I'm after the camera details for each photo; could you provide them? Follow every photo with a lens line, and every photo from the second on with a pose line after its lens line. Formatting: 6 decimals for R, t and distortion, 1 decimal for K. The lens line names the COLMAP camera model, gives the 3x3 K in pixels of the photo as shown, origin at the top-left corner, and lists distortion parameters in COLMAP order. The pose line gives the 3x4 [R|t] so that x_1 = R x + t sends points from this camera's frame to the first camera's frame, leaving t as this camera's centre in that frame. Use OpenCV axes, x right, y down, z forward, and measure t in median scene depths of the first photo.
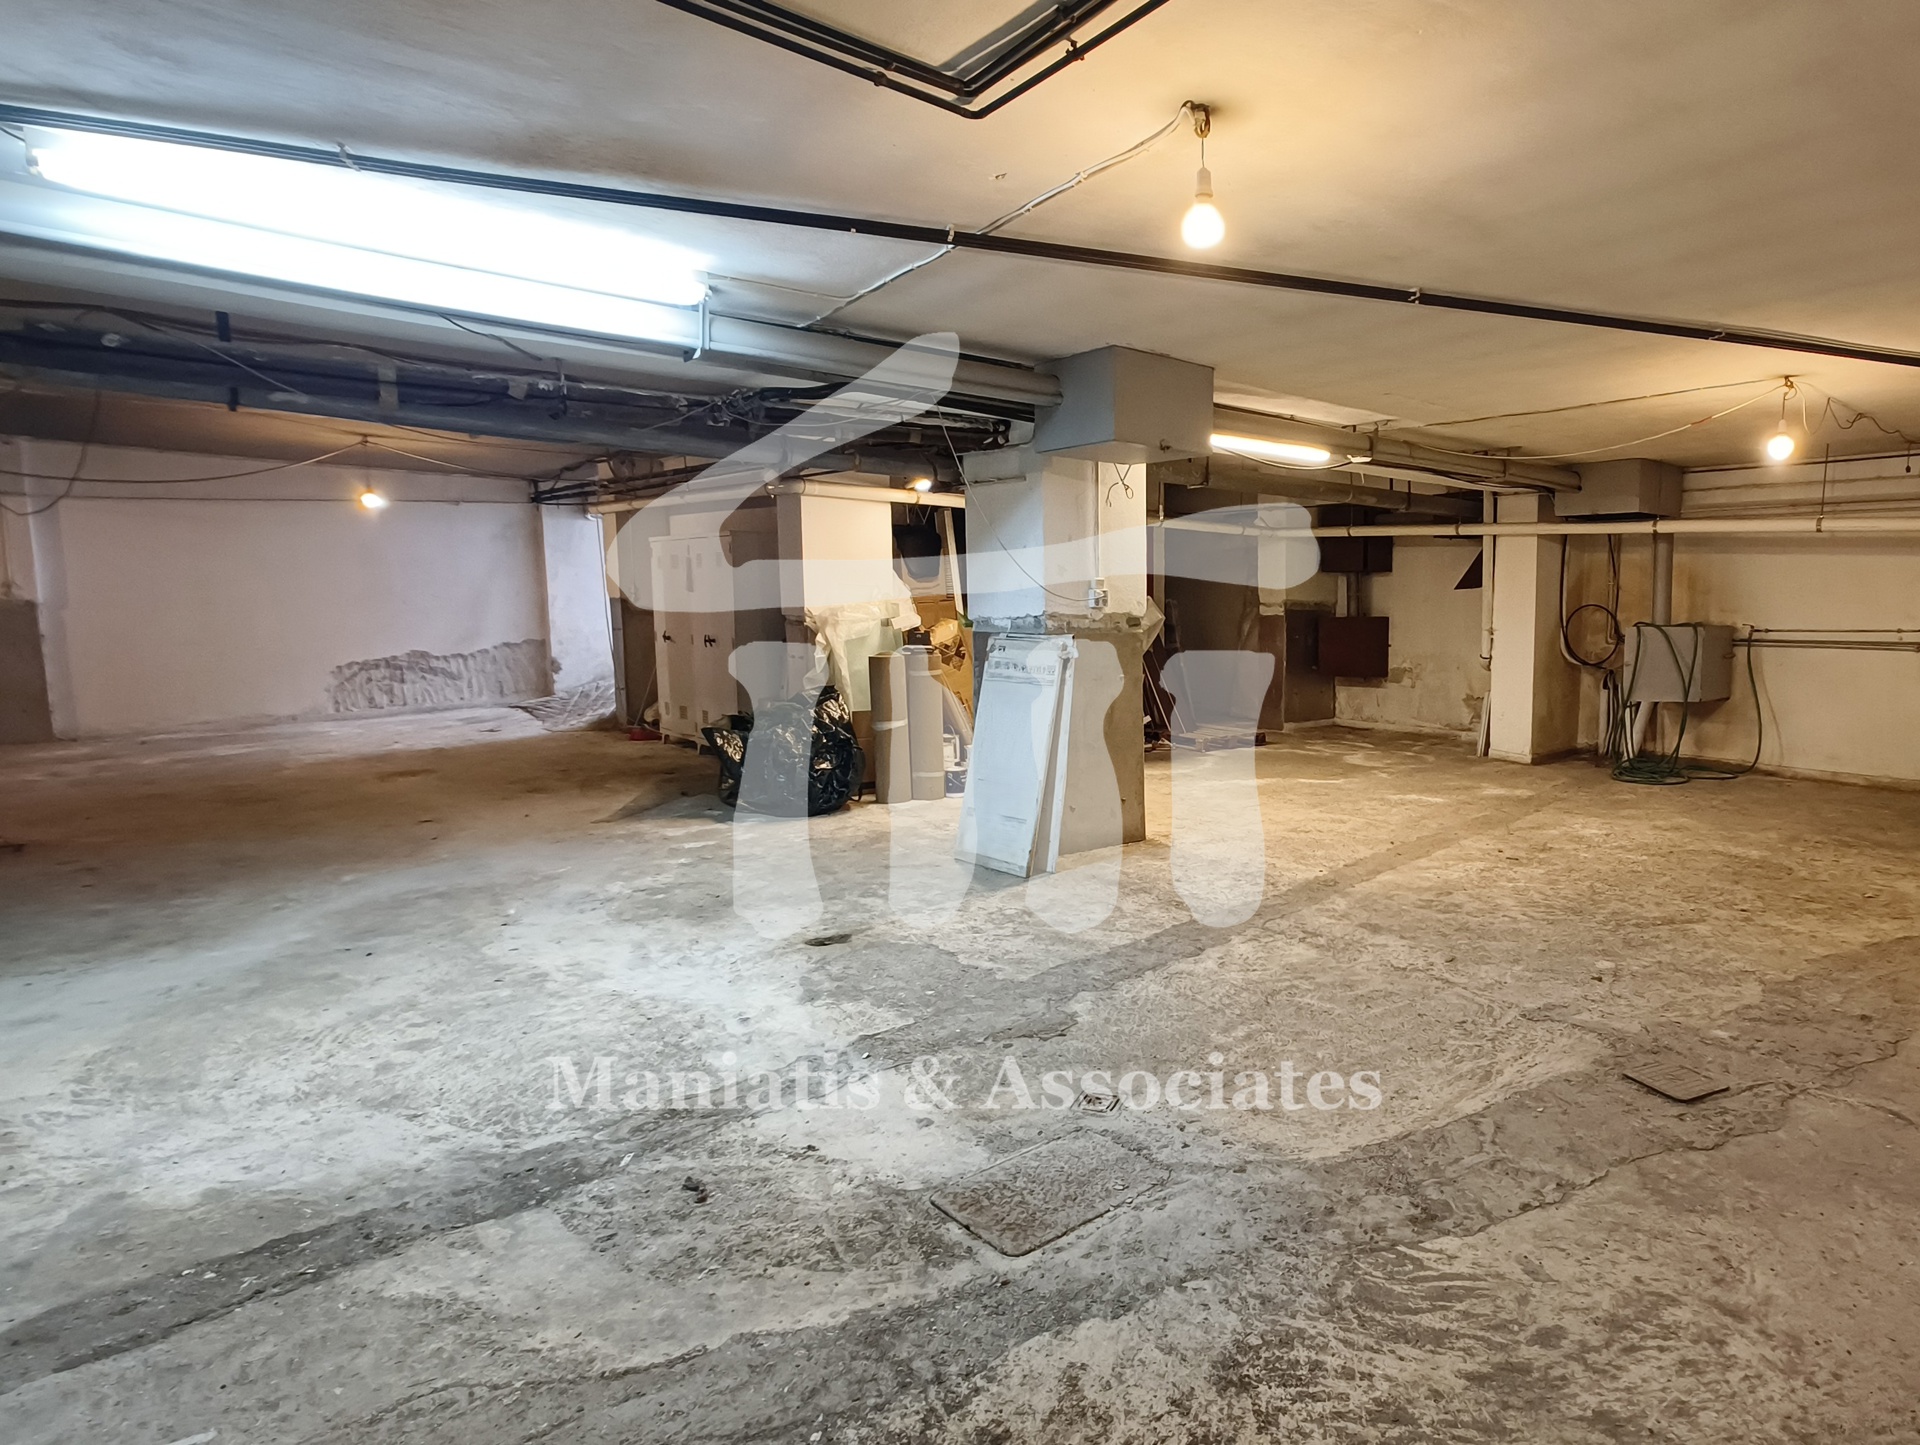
lens RADIAL K [[1045.3, 0, 1216.7], [0, 1045.3, 722.7], [0, 0, 1]] dist [0.001456, -0.002582]
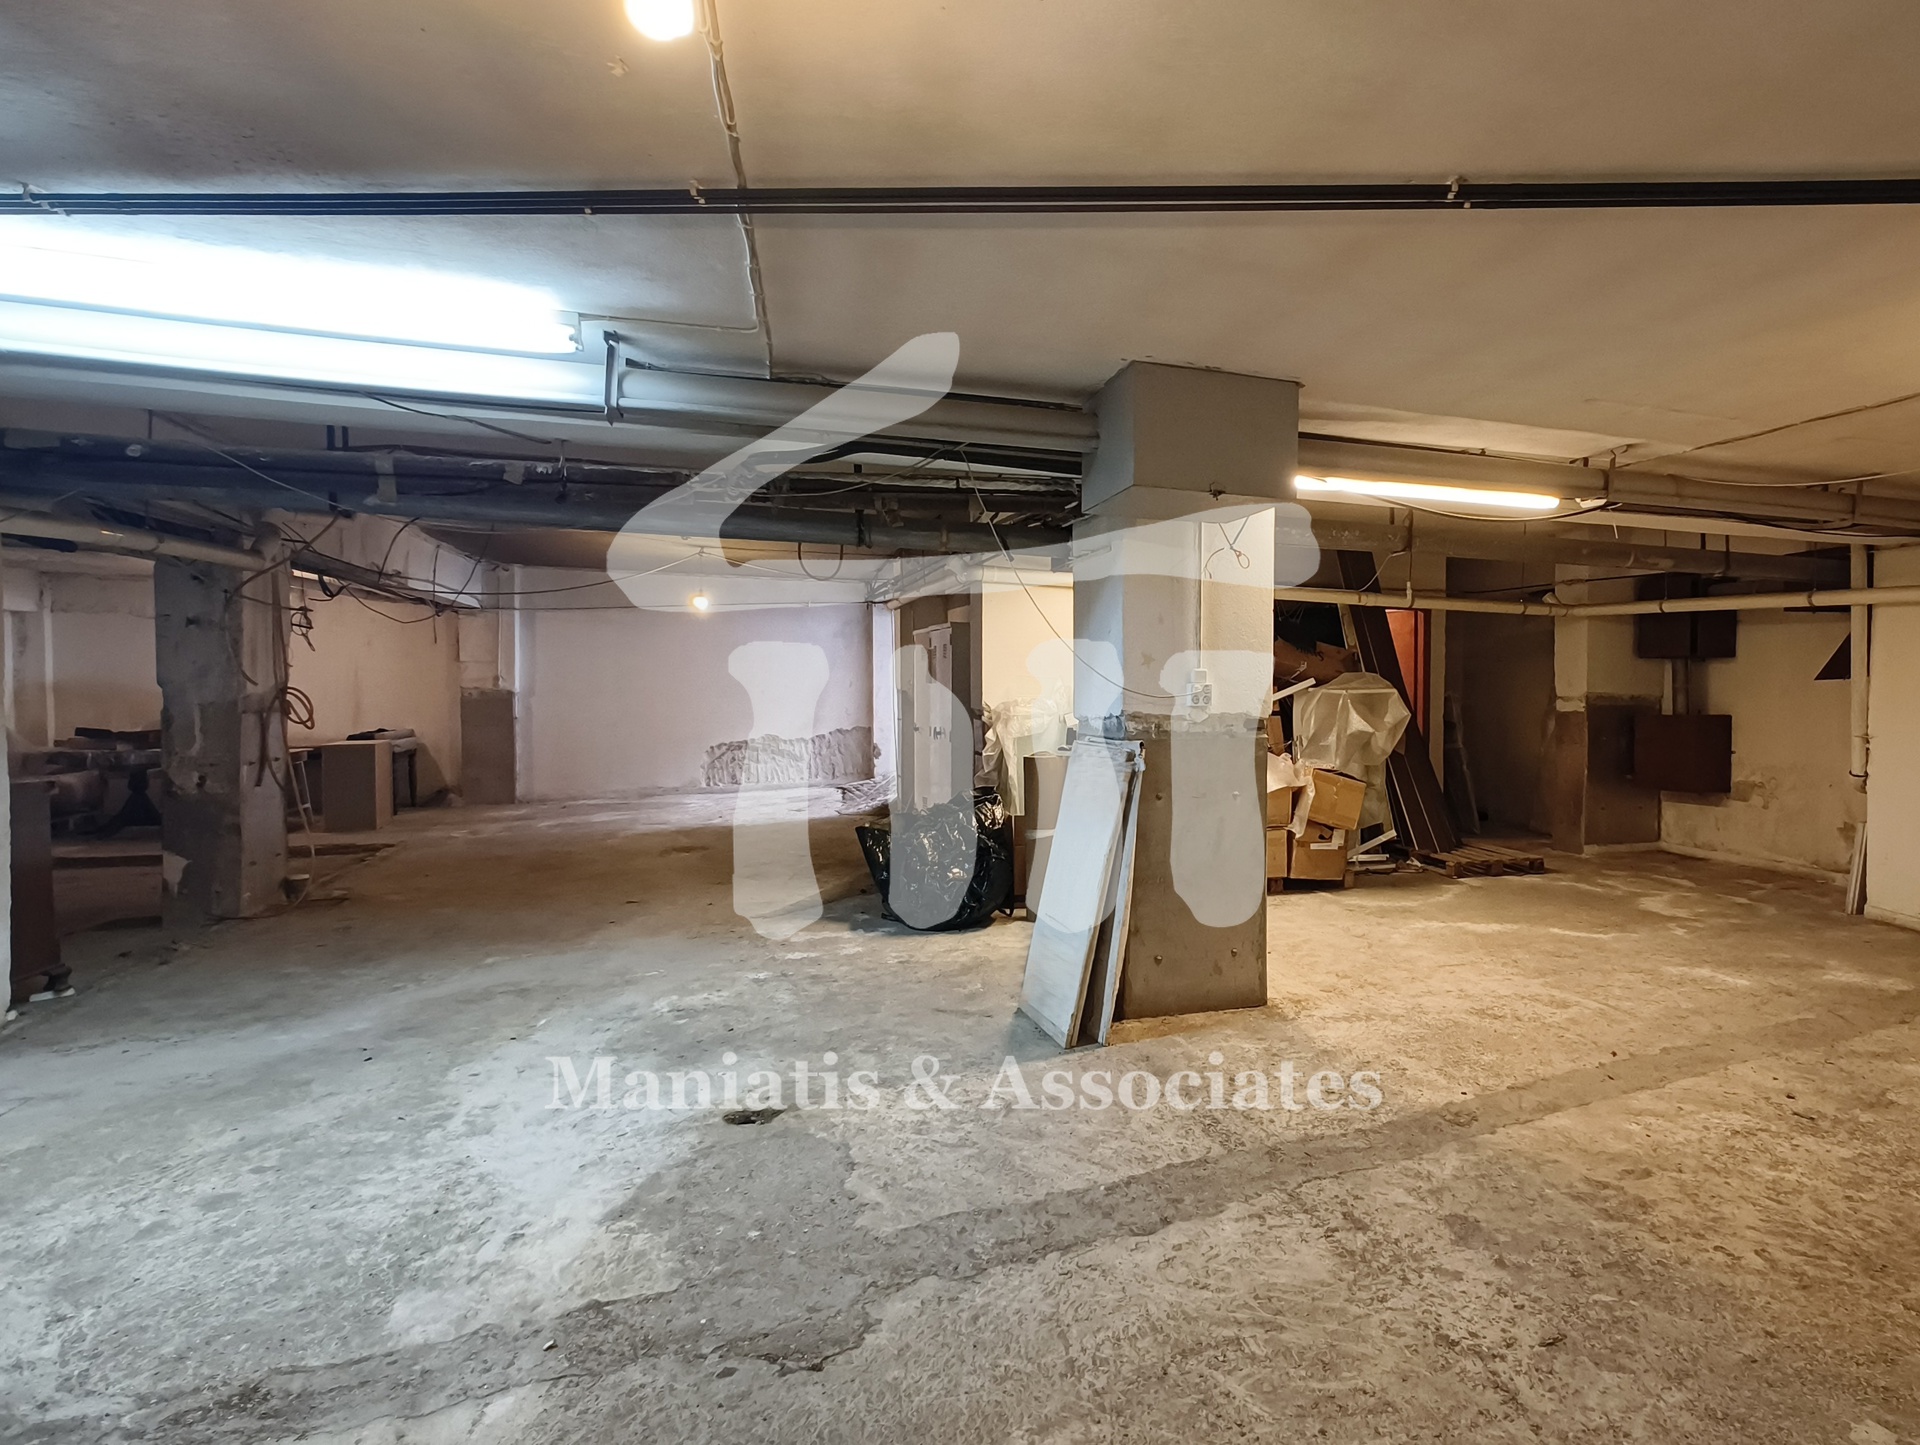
lens RADIAL K [[1063.2, 0, 1142.8], [0, 1063.2, 725.6], [0, 0, 1]] dist [0.012366, 0.000170]
pose [[0.919867, 0.014755, -0.391953, 0.226481], [-0.047447, 0.996140, -0.073854, -0.045509], [0.389350, 0.086533, 0.917016, 0.338411]]
